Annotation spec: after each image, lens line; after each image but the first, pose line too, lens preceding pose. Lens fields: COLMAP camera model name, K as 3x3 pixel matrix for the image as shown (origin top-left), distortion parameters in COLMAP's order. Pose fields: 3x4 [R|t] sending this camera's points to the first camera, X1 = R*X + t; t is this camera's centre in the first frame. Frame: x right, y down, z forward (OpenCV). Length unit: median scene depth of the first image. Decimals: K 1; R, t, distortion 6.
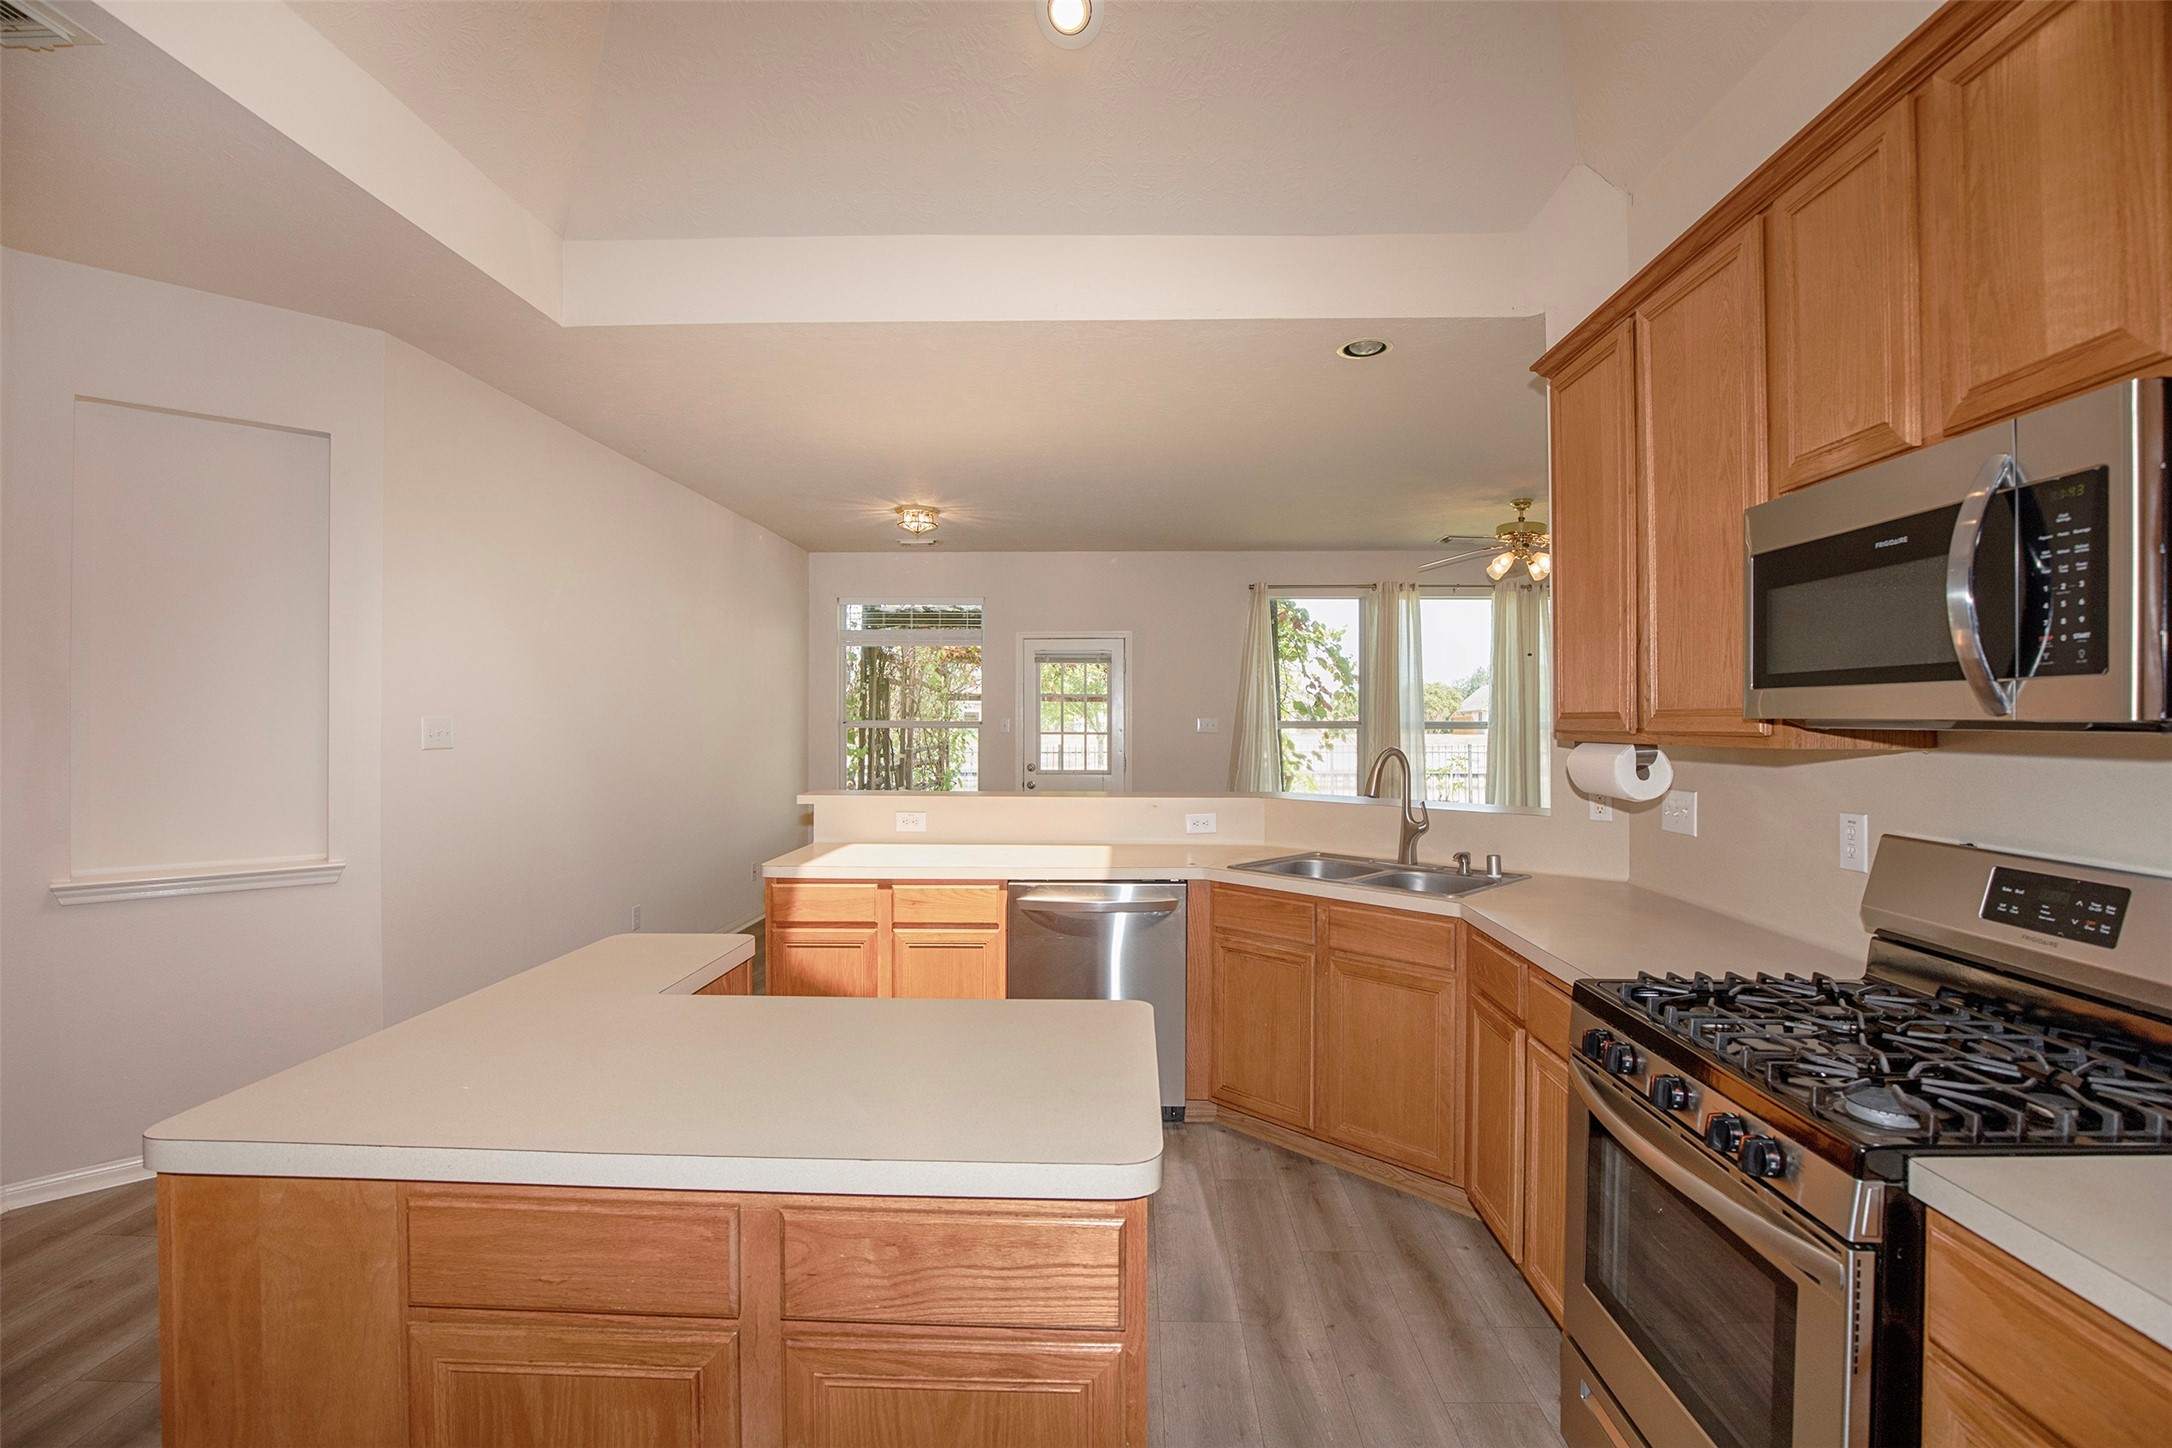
lens RADIAL K [[993.6, 0, 1103.6], [0, 993.6, 723.4], [0, 0, 1]] dist [-0.041142, 0.009976]
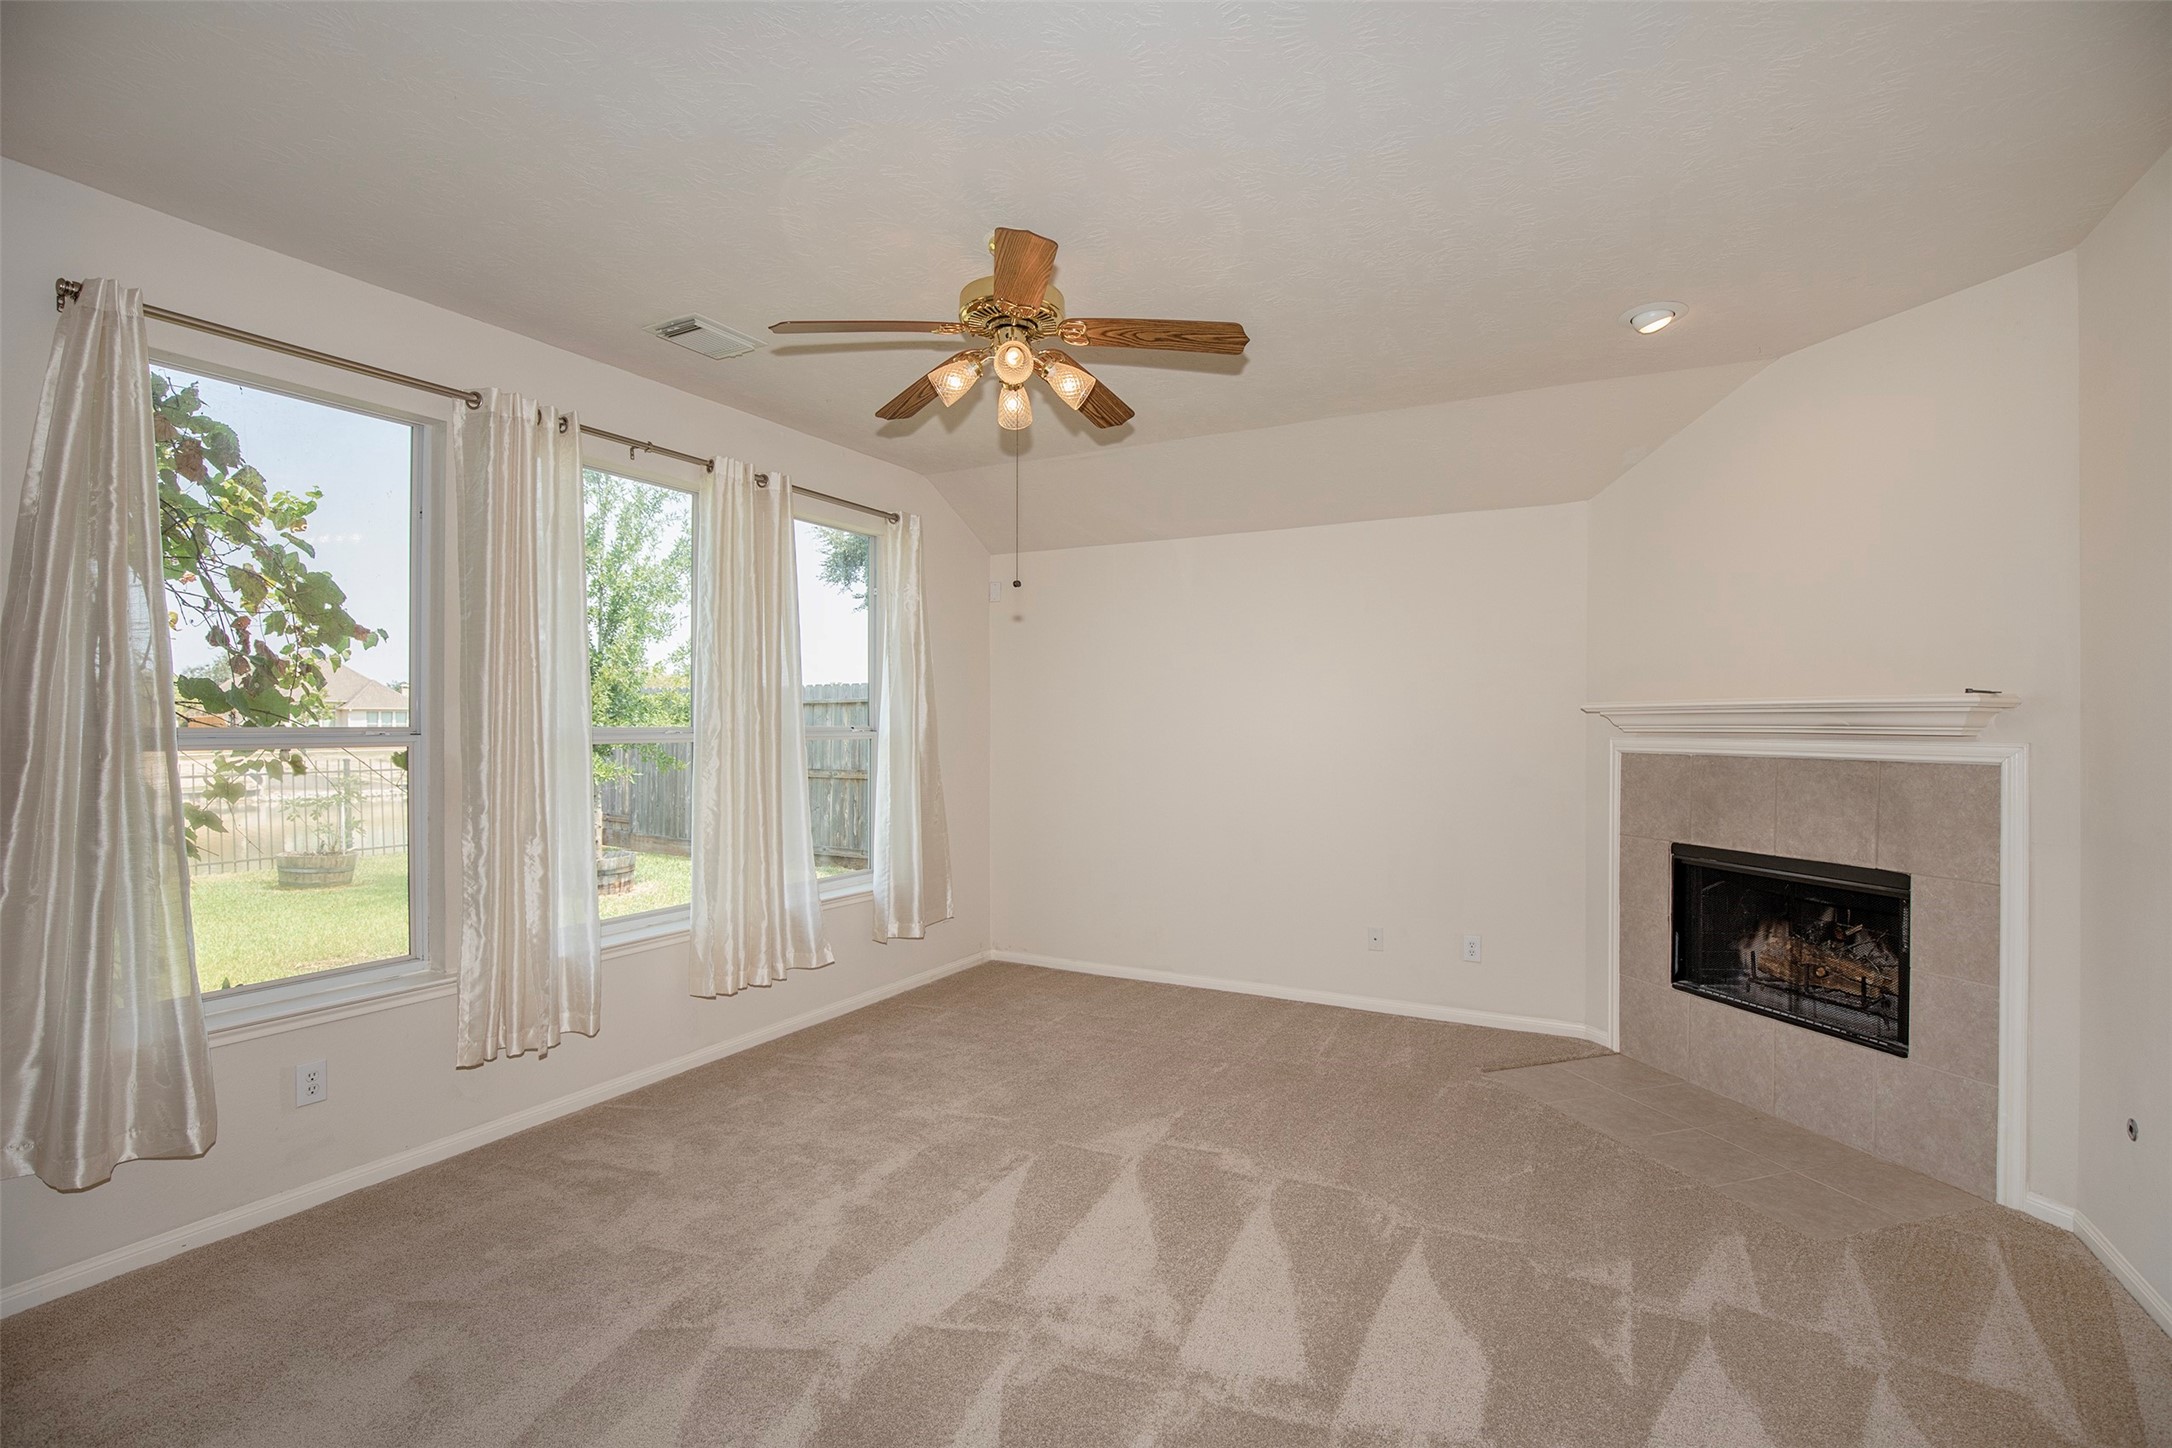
lens RADIAL K [[993.6, 0, 1103.6], [0, 993.6, 723.4], [0, 0, 1]] dist [-0.041142, 0.009976]
pose [[0.444236, -0.003161, 0.895904, 0.087776], [0.003644, 0.999992, 0.001721, -0.015089], [-0.895902, 0.002500, 0.444244, 1.922563]]
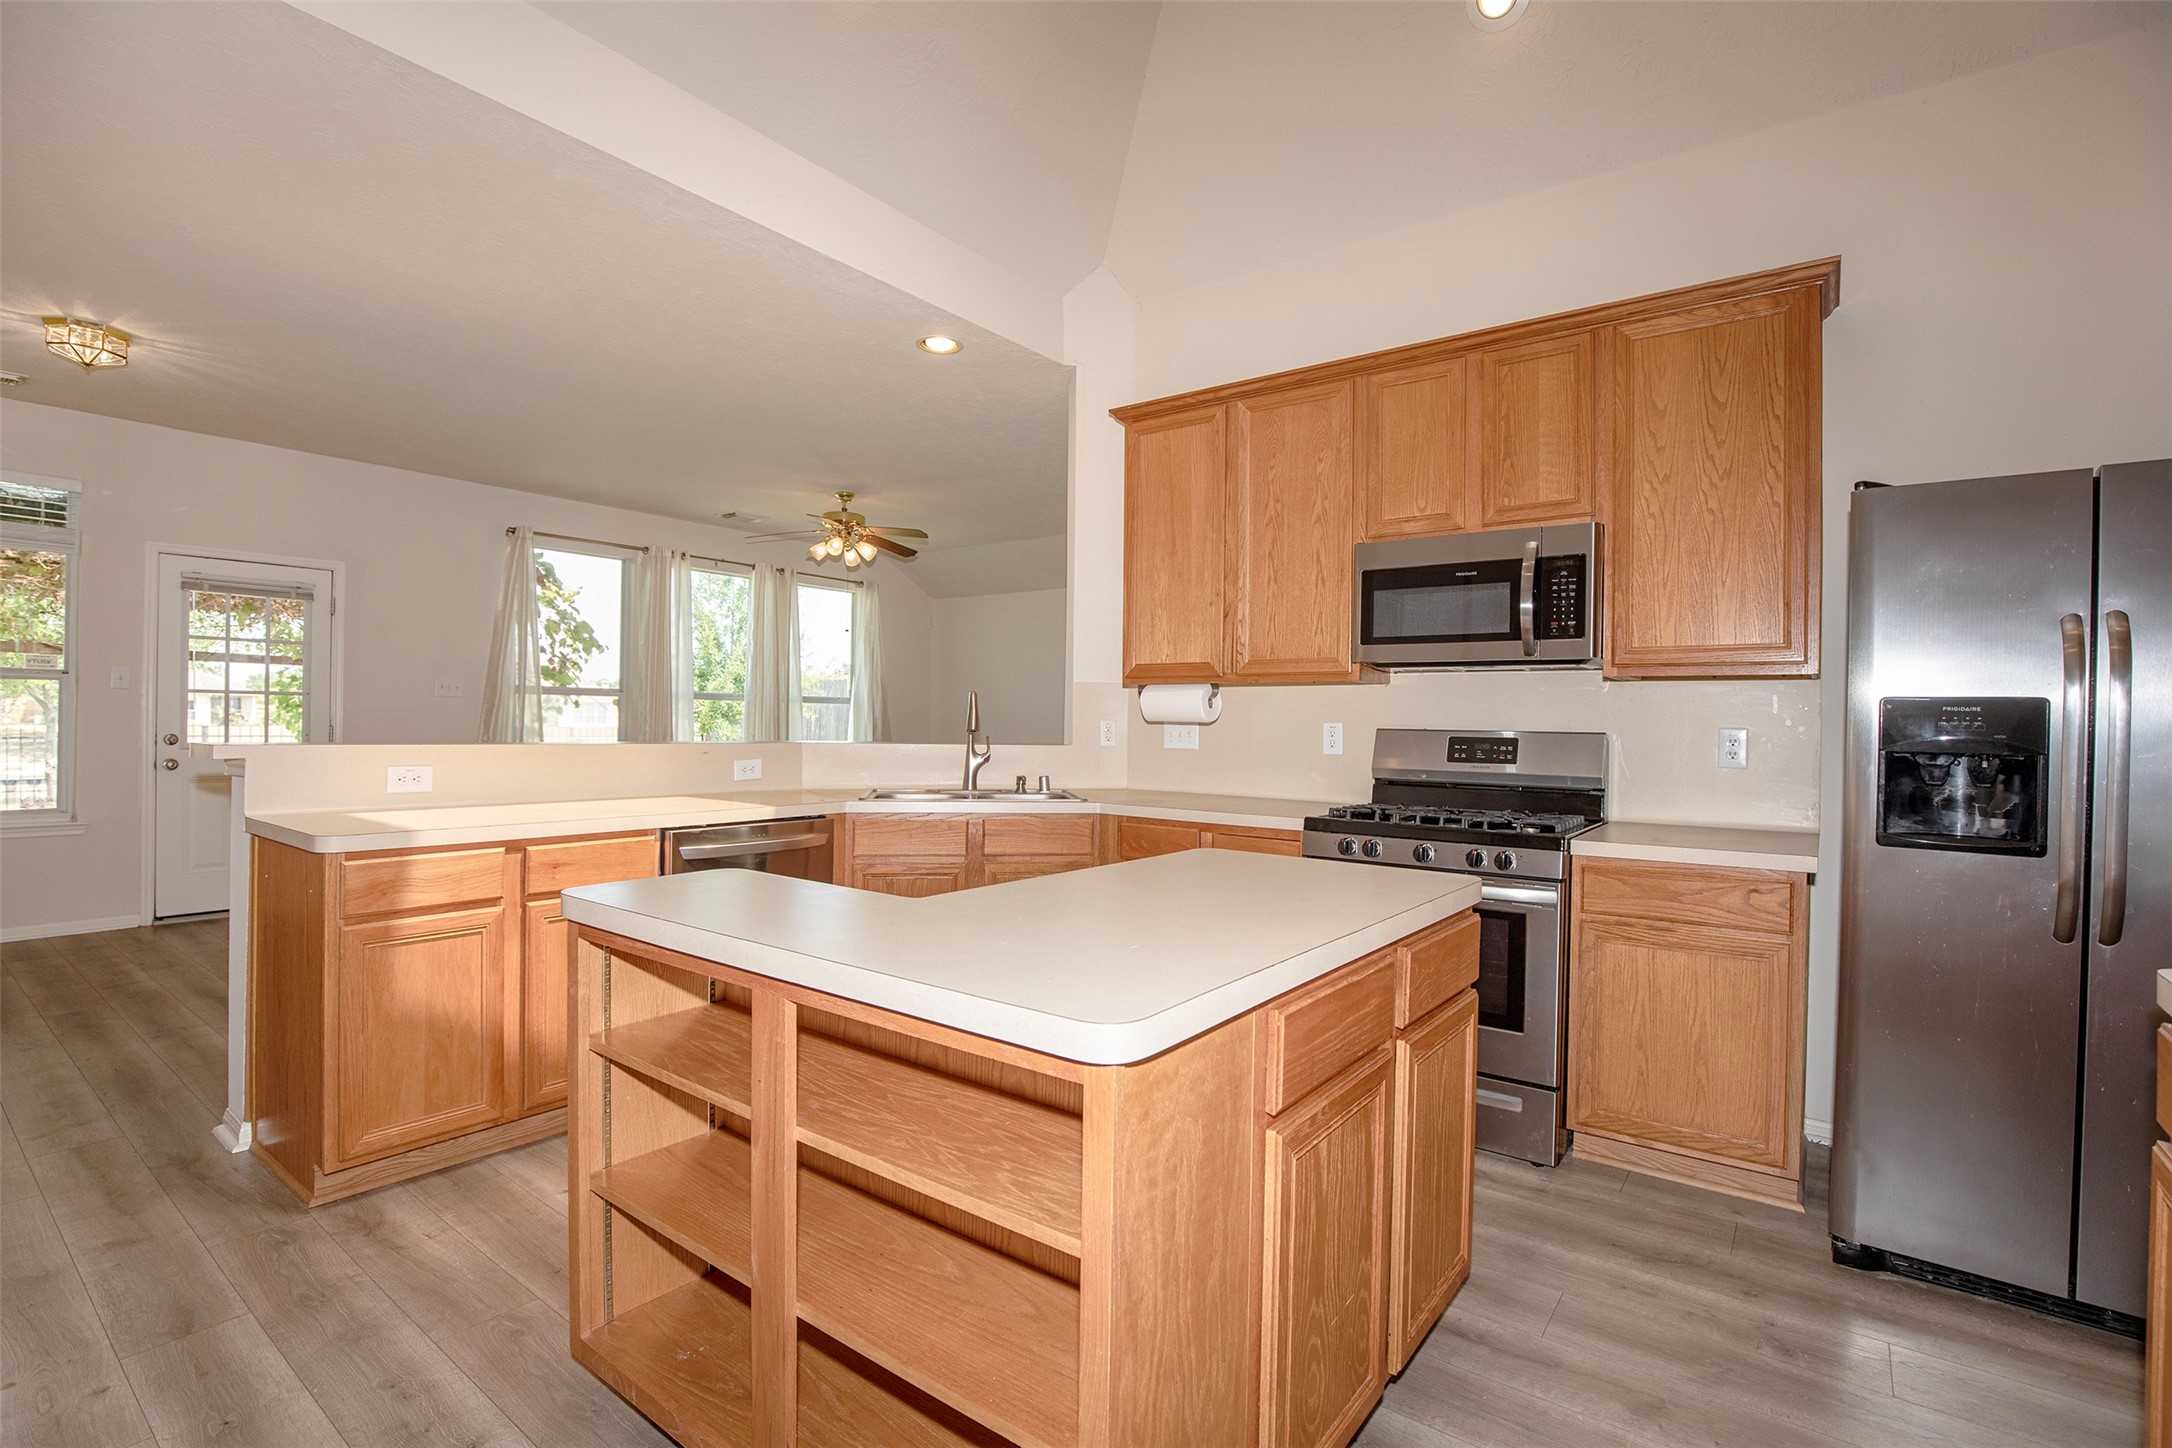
lens RADIAL K [[993.6, 0, 1103.6], [0, 993.6, 723.4], [0, 0, 1]] dist [-0.041142, 0.009976]
pose [[0.574524, 0.007615, 0.818453, -0.833269], [-0.011406, 0.999934, -0.001297, 0.088411], [-0.818409, -0.008590, 0.574573, 0.264517]]
